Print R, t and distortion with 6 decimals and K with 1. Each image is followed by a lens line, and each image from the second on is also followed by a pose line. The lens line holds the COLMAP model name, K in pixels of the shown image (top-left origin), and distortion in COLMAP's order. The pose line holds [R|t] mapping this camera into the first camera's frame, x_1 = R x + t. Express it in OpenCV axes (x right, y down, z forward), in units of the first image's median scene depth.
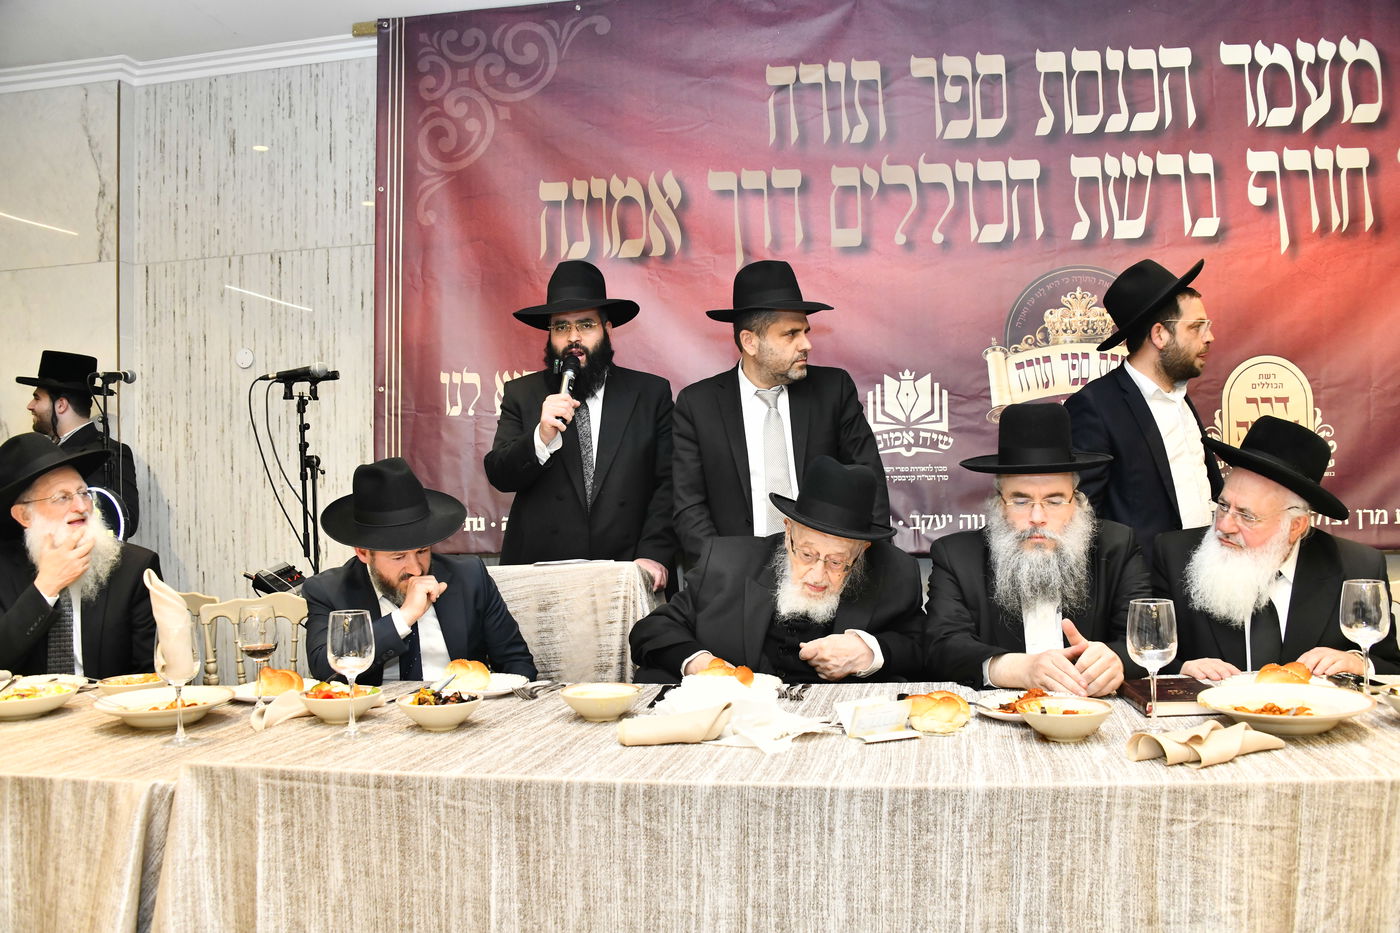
lens RADIAL K [[1091.9, 0, 706.5], [0, 1091.9, 473.5], [0, 0, 1]] dist [-0.142742, 0.066931]
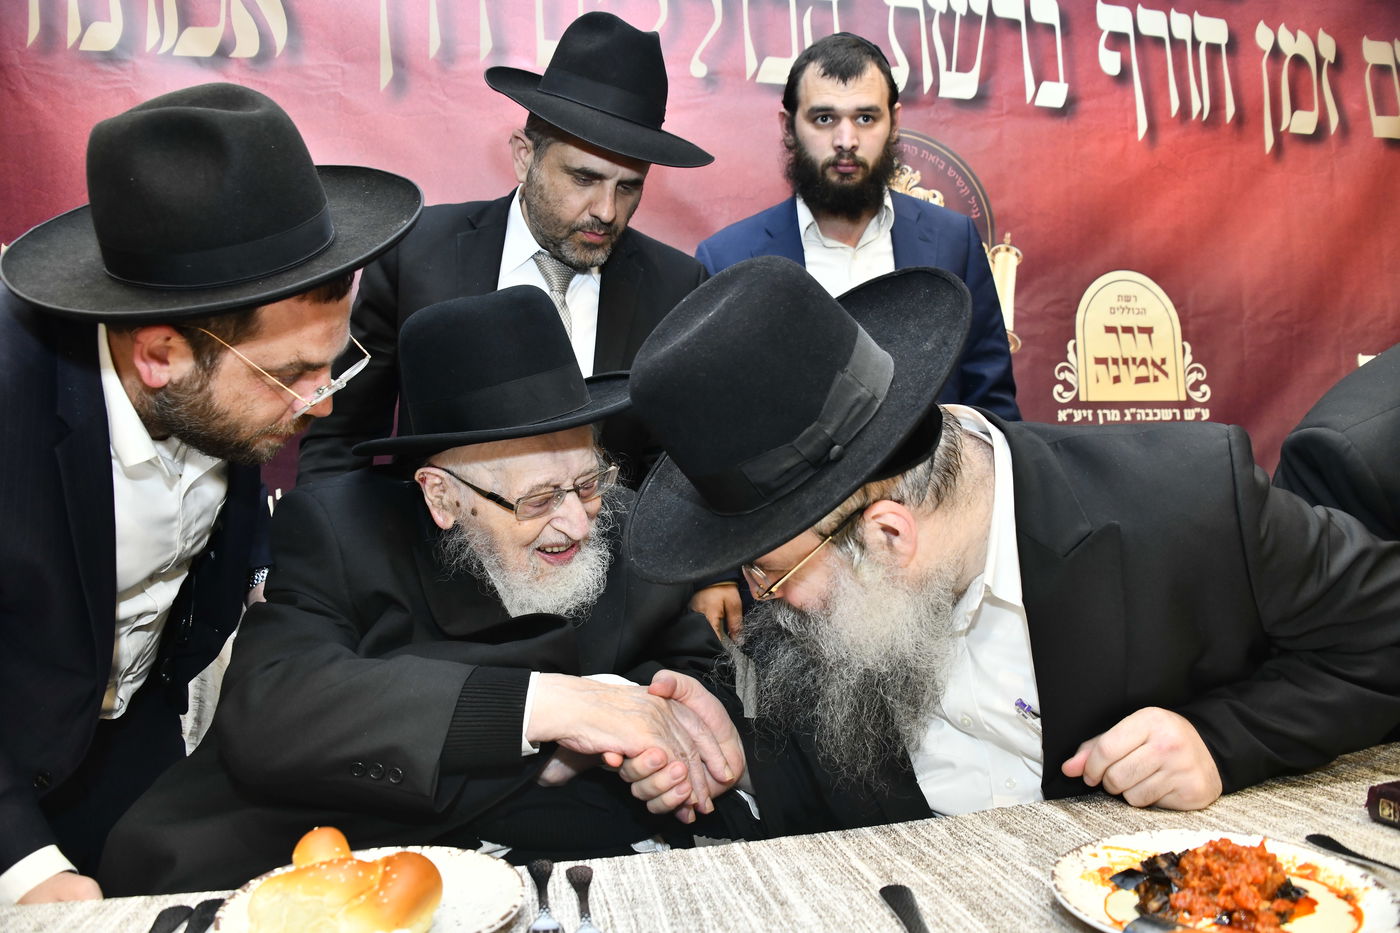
lens RADIAL K [[1091.9, 0, 706.5], [0, 1091.9, 473.5], [0, 0, 1]] dist [-0.142742, 0.066931]
pose [[0.923240, 0.004129, 0.384201, -0.033071], [0.015563, 0.998720, -0.048133, 0.062839], [-0.383908, 0.050417, 0.921994, 0.418819]]
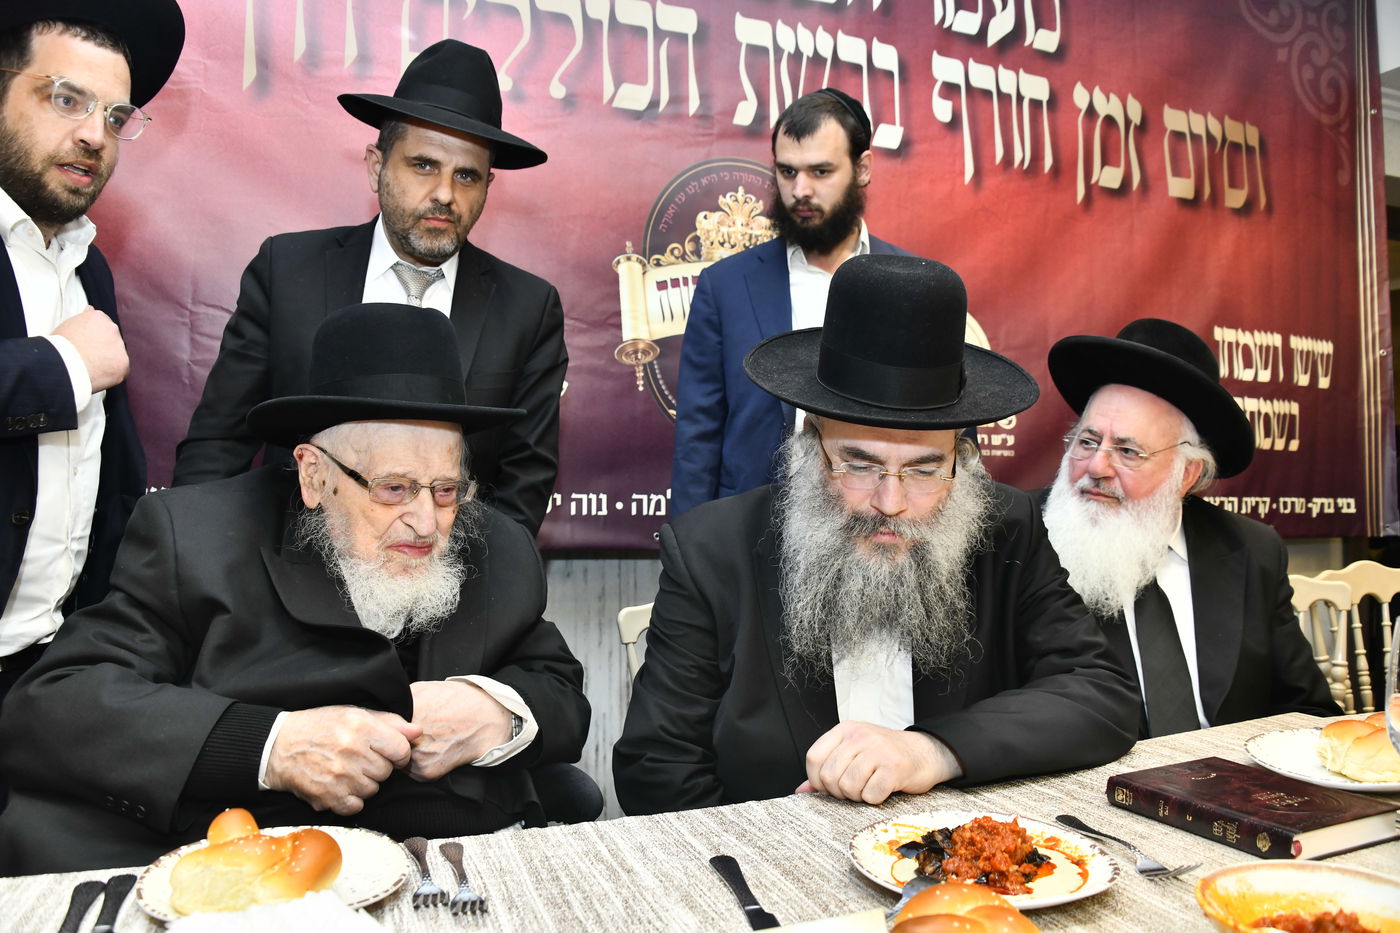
lens RADIAL K [[1069.2, 0, 698.4], [0, 1069.2, 487.9], [0, 0, 1]] dist [-0.131836, 0.049873]
pose [[0.856980, 0.027866, 0.514596, -0.046942], [-0.012878, 0.999383, -0.032672, 0.057791], [-0.515189, 0.021372, 0.856810, 0.398941]]
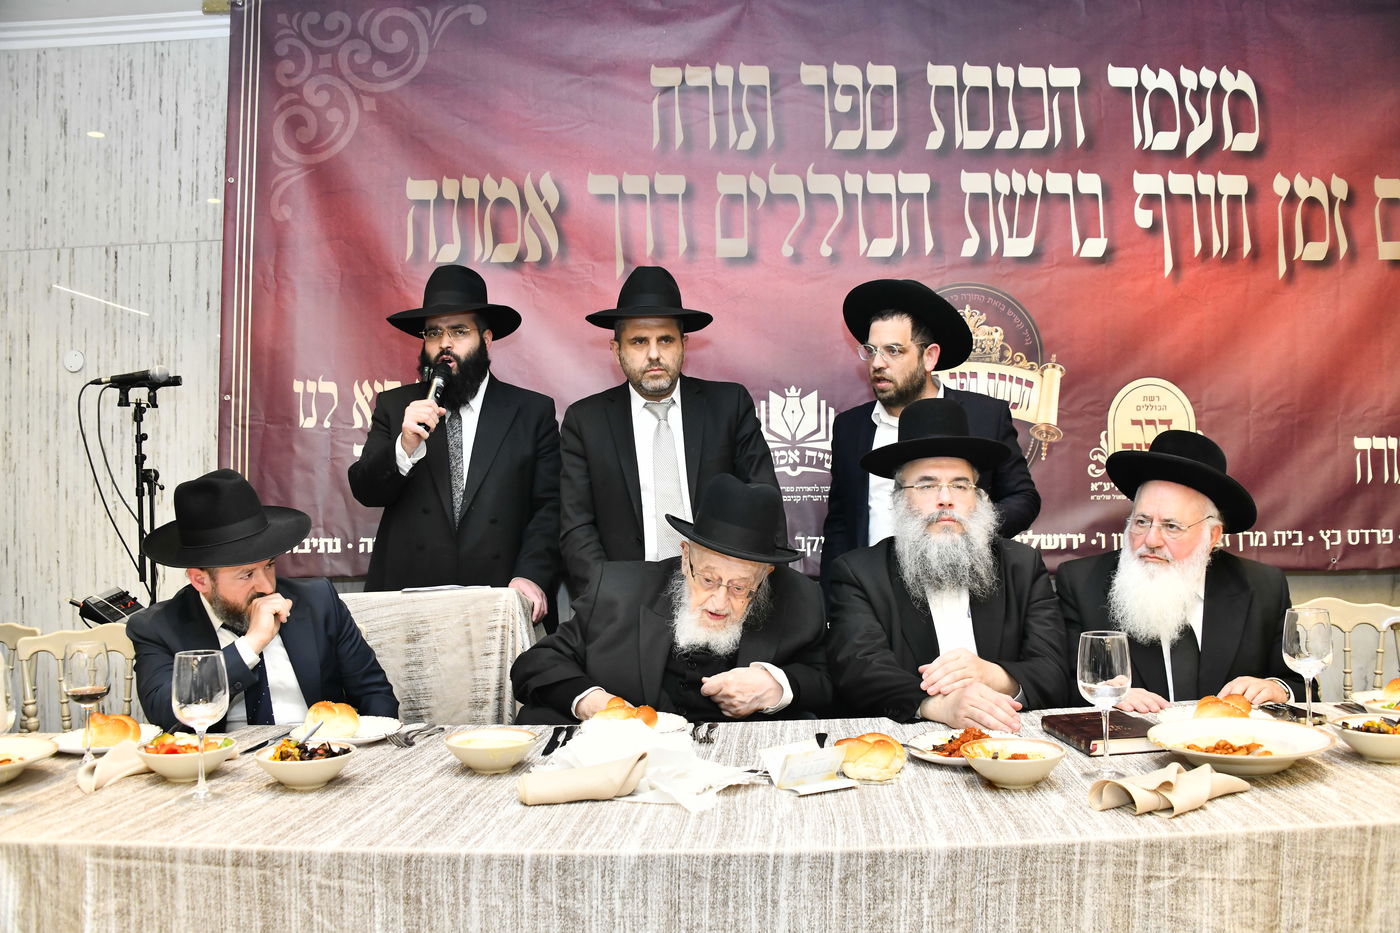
lens RADIAL K [[1091.9, 0, 706.5], [0, 1091.9, 473.5], [0, 0, 1]] dist [-0.142742, 0.066931]
pose [[0.990562, 0.008505, 0.136804, -0.024149], [-0.006225, 0.999835, -0.017085, -0.000906], [-0.136927, 0.016072, 0.990451, 0.054637]]
